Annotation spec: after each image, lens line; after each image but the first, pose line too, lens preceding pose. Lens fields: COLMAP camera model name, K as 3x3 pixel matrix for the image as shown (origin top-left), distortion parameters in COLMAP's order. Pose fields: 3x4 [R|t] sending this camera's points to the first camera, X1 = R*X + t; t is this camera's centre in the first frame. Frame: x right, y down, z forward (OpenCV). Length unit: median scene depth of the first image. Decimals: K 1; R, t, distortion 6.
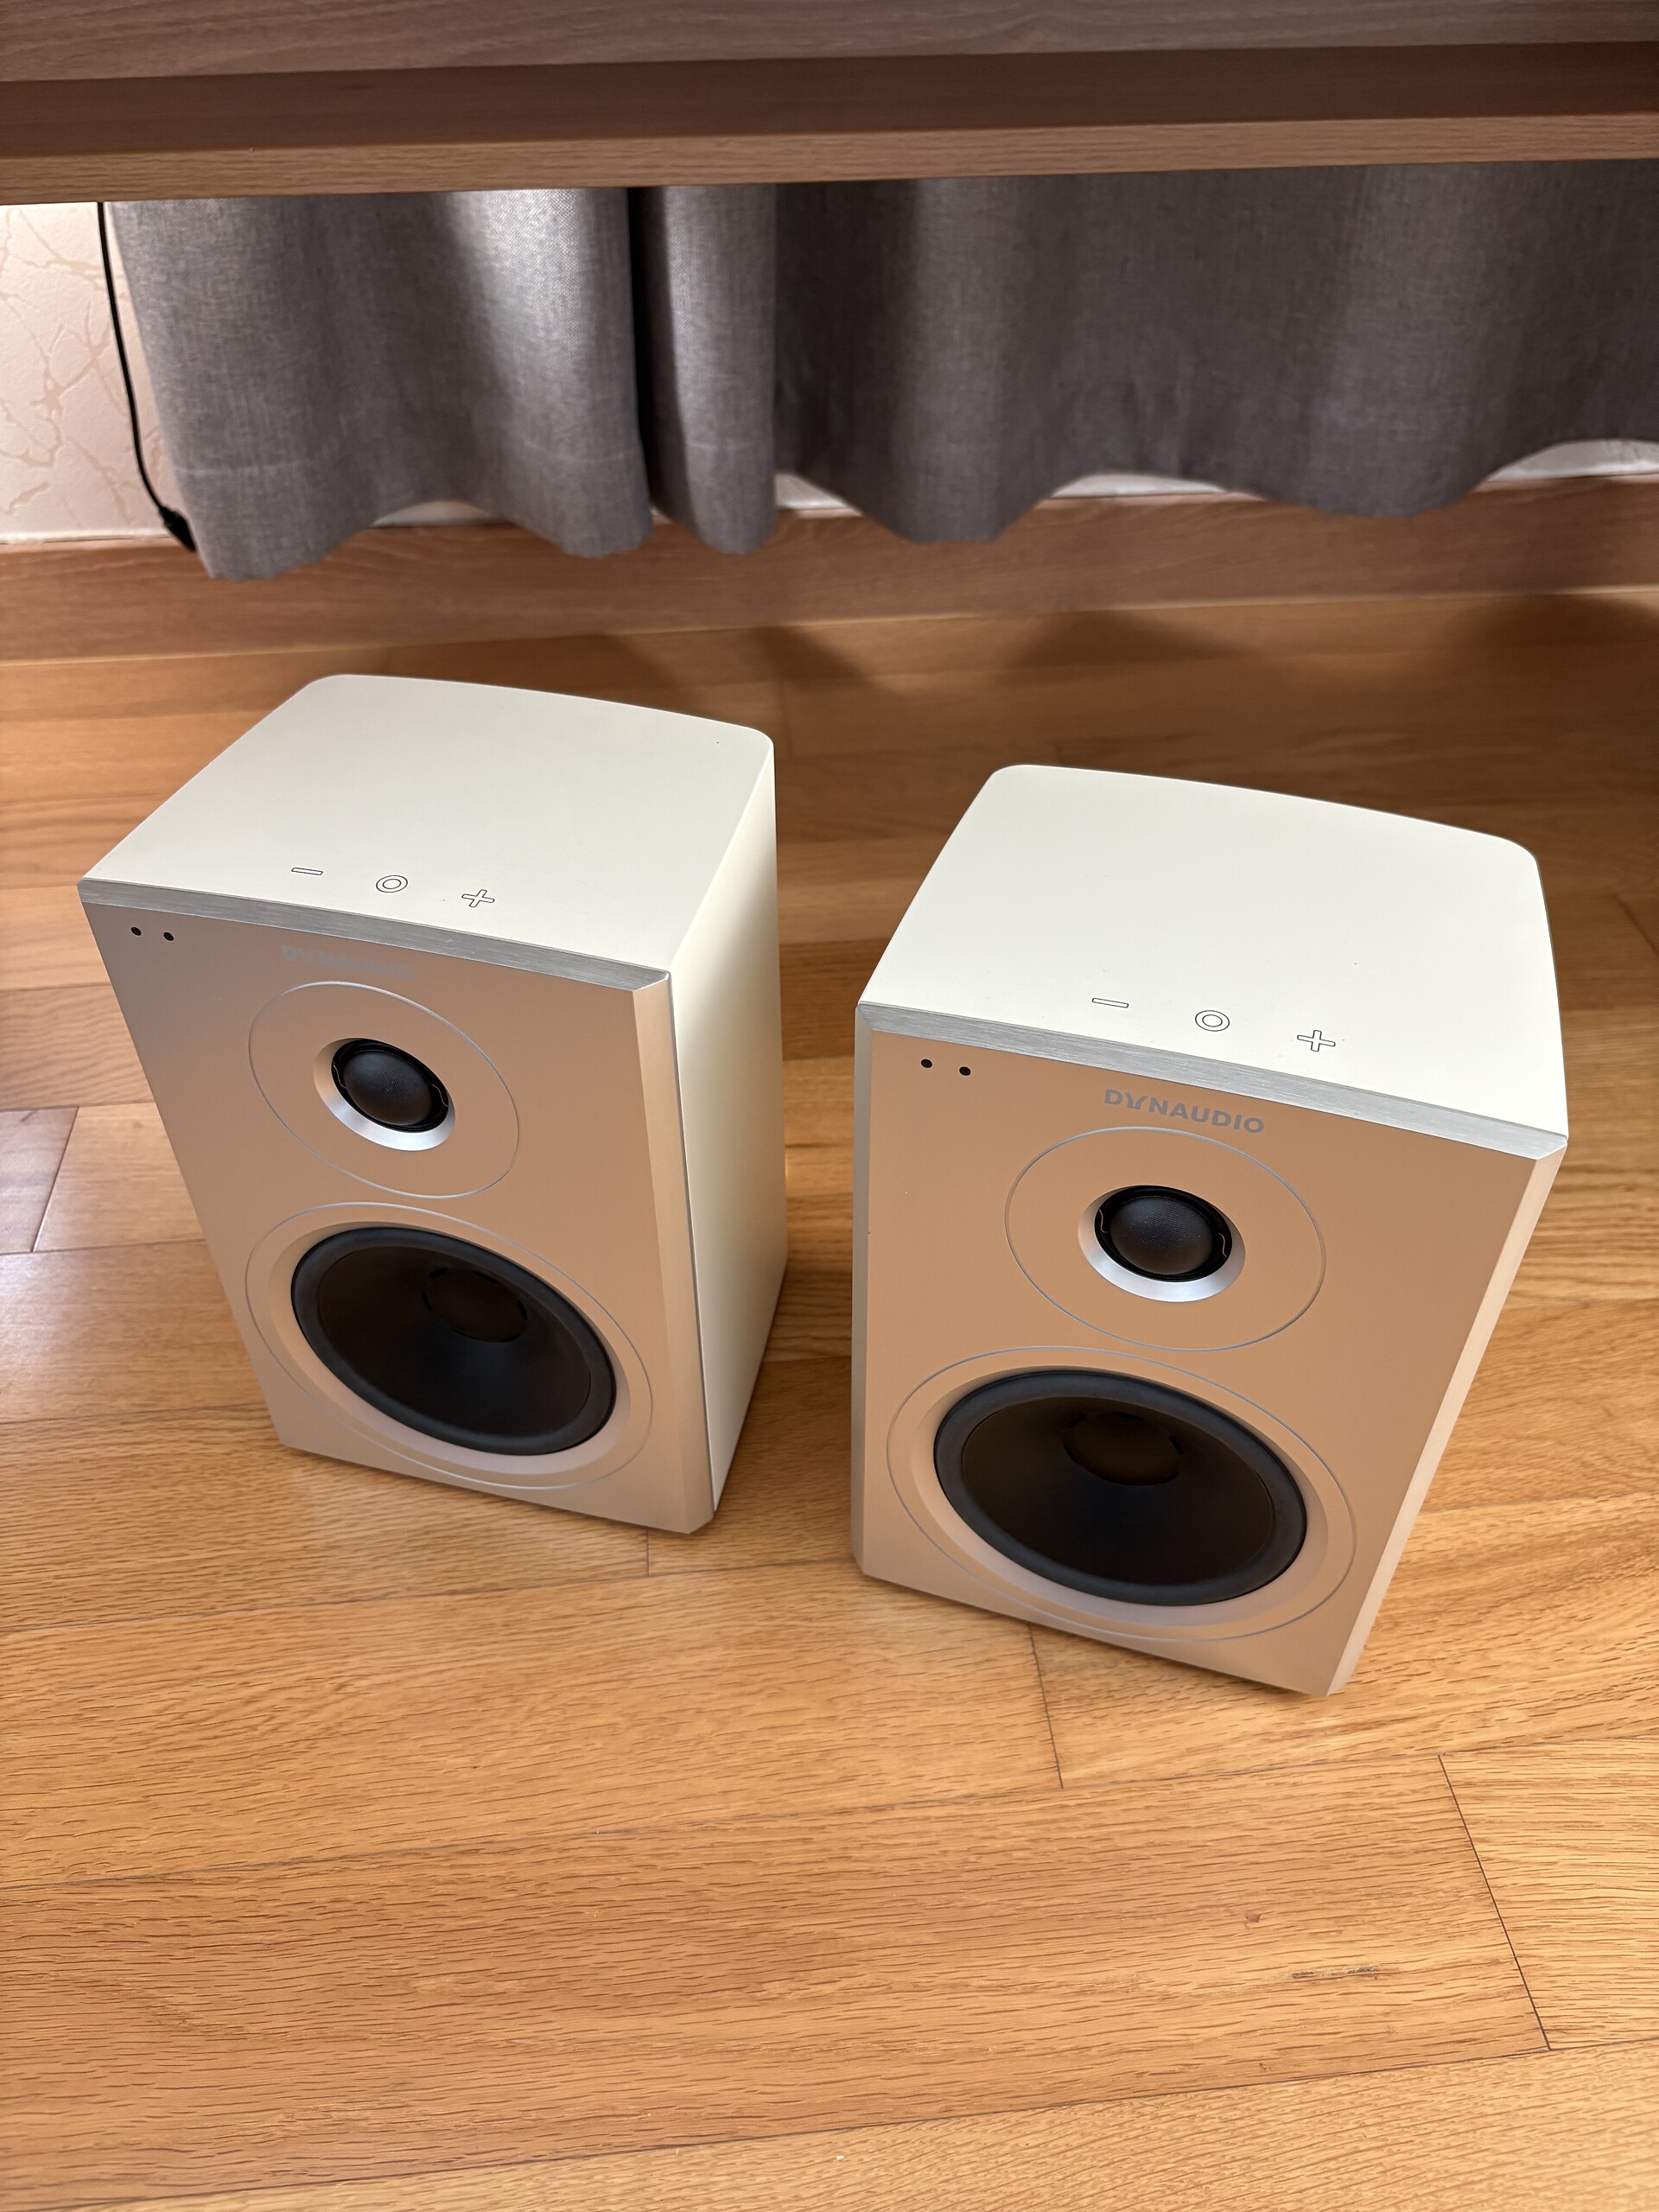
lens RADIAL K [[1684.2, 0, 829.5], [0, 1684.2, 1106.0], [0, 0, 1]] dist [-0.004231, 0.005822]
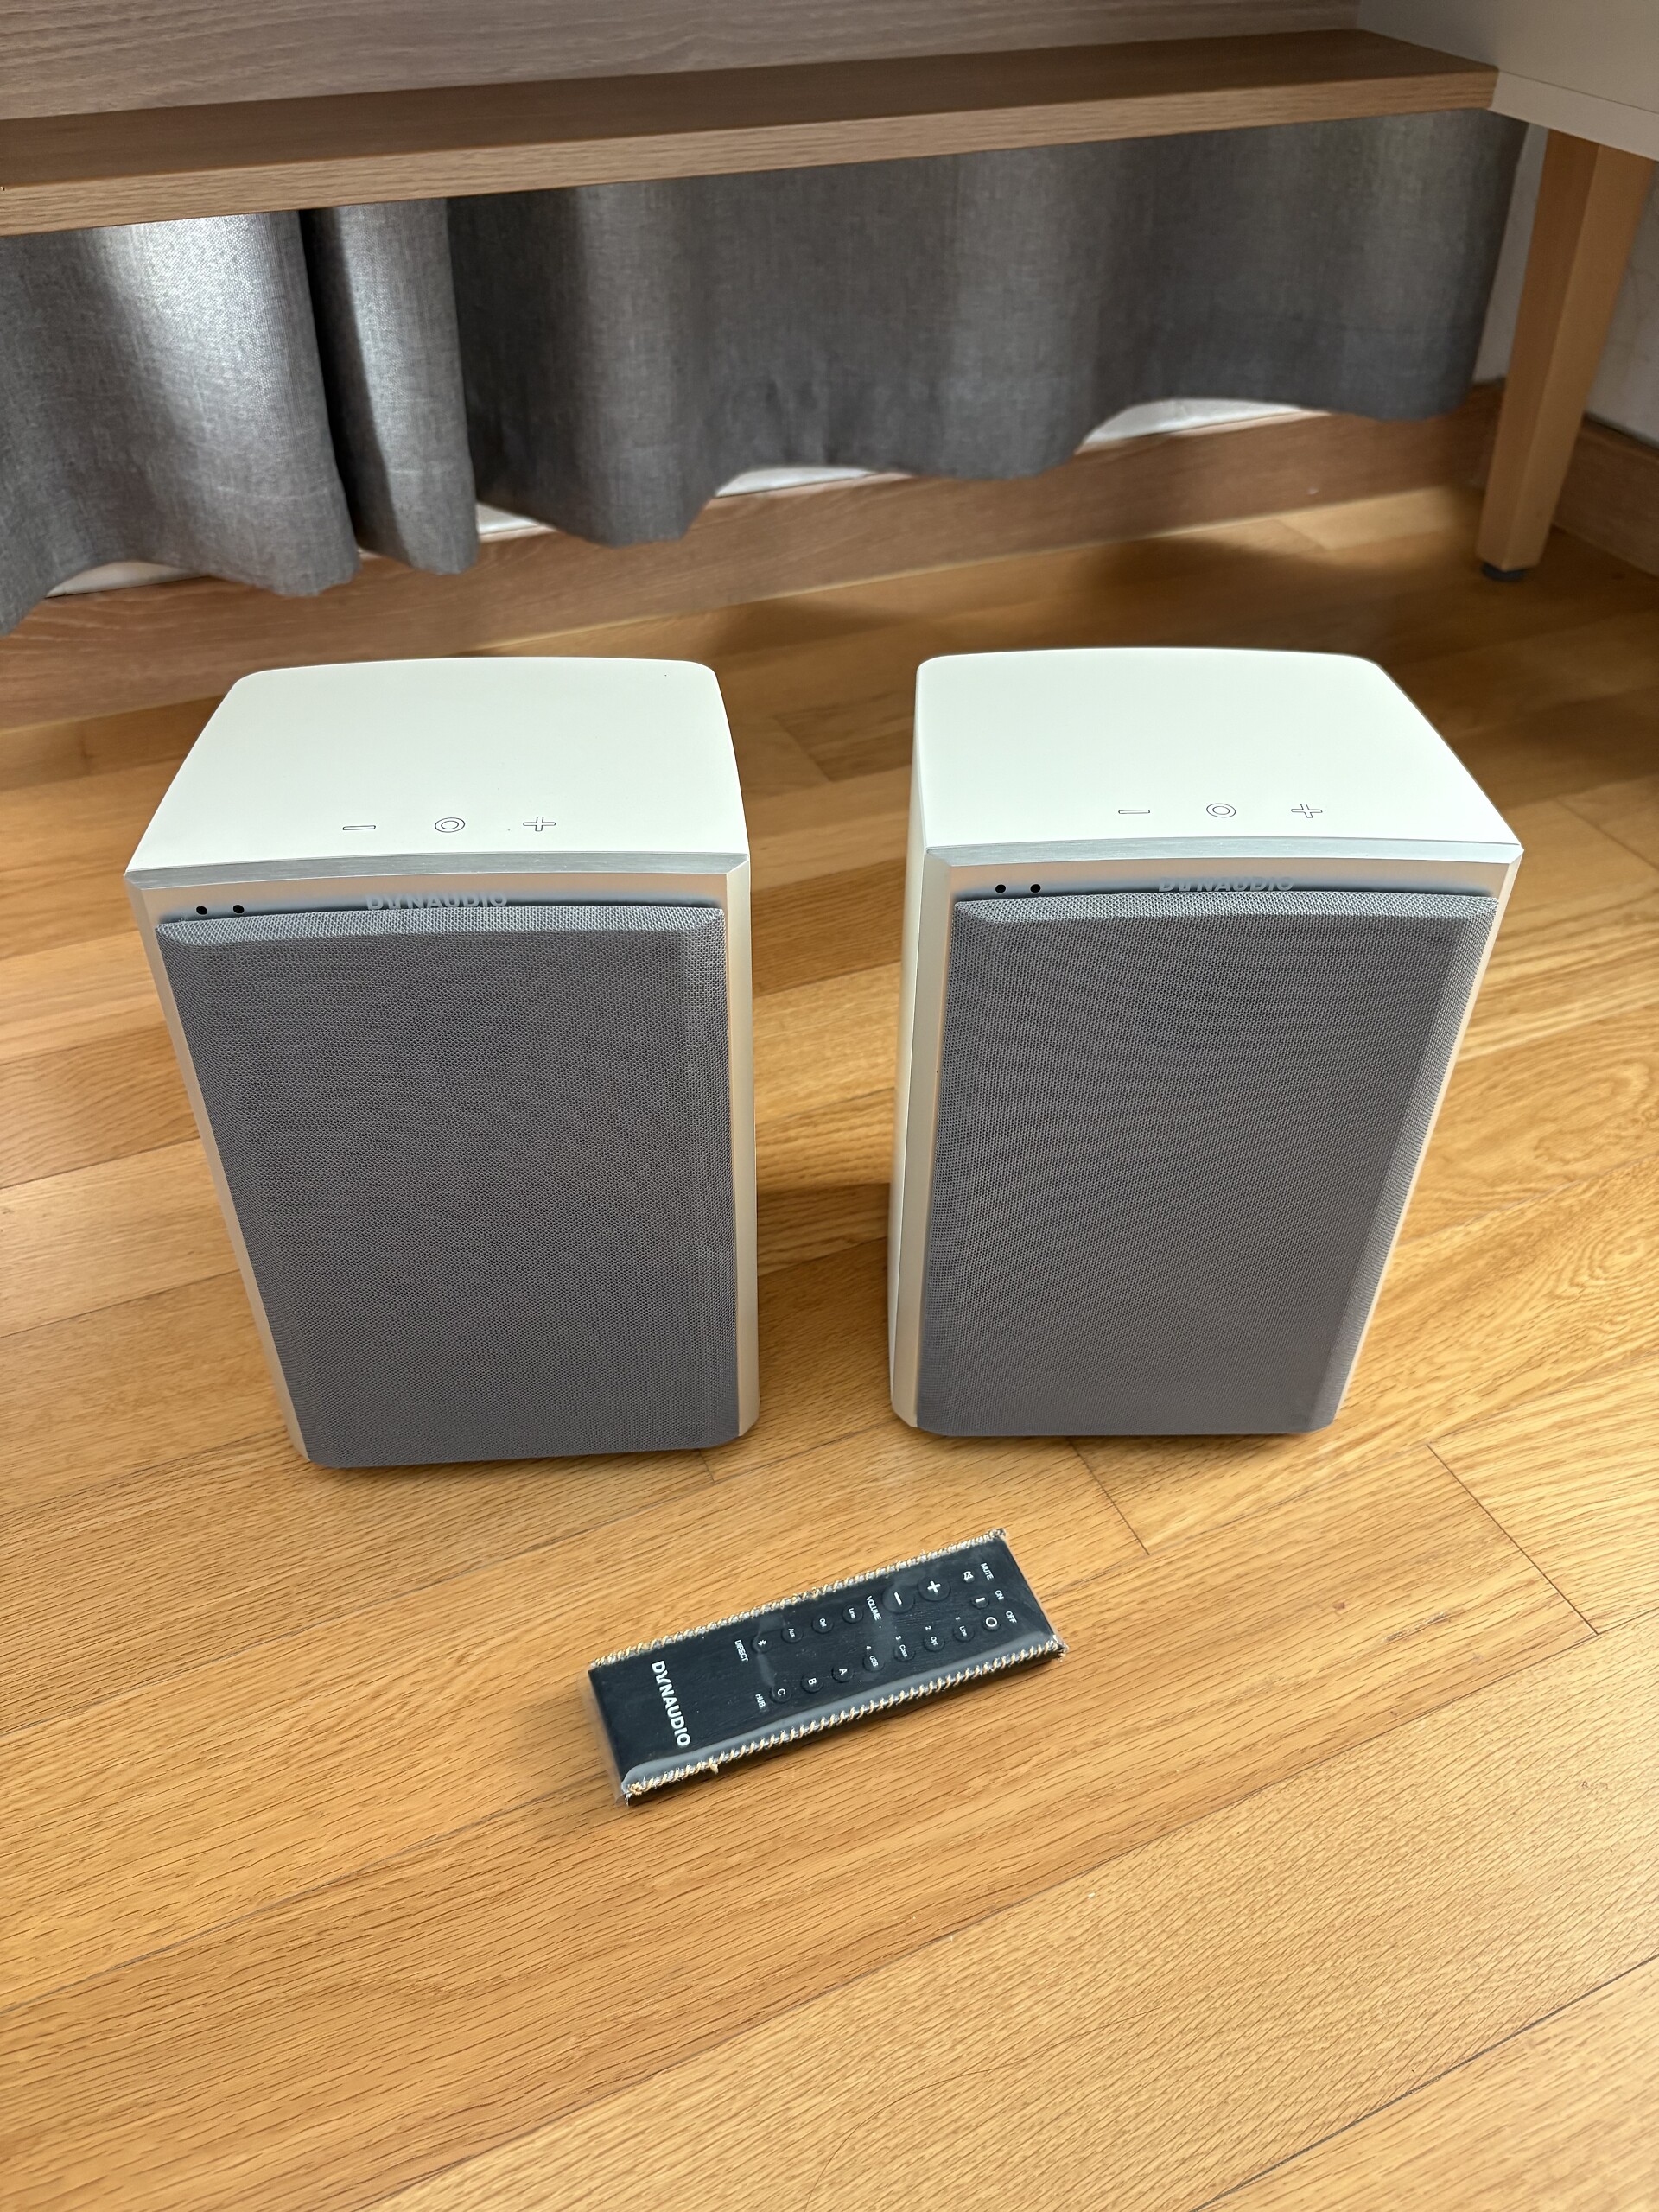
lens RADIAL K [[1684.2, 0, 829.5], [0, 1684.2, 1106.0], [0, 0, 1]] dist [-0.004231, 0.005822]
pose [[0.946635, -0.195530, 0.256223, -0.183428], [0.205264, 0.978639, -0.011541, 0.053306], [-0.248494, 0.063519, 0.966549, -0.028707]]
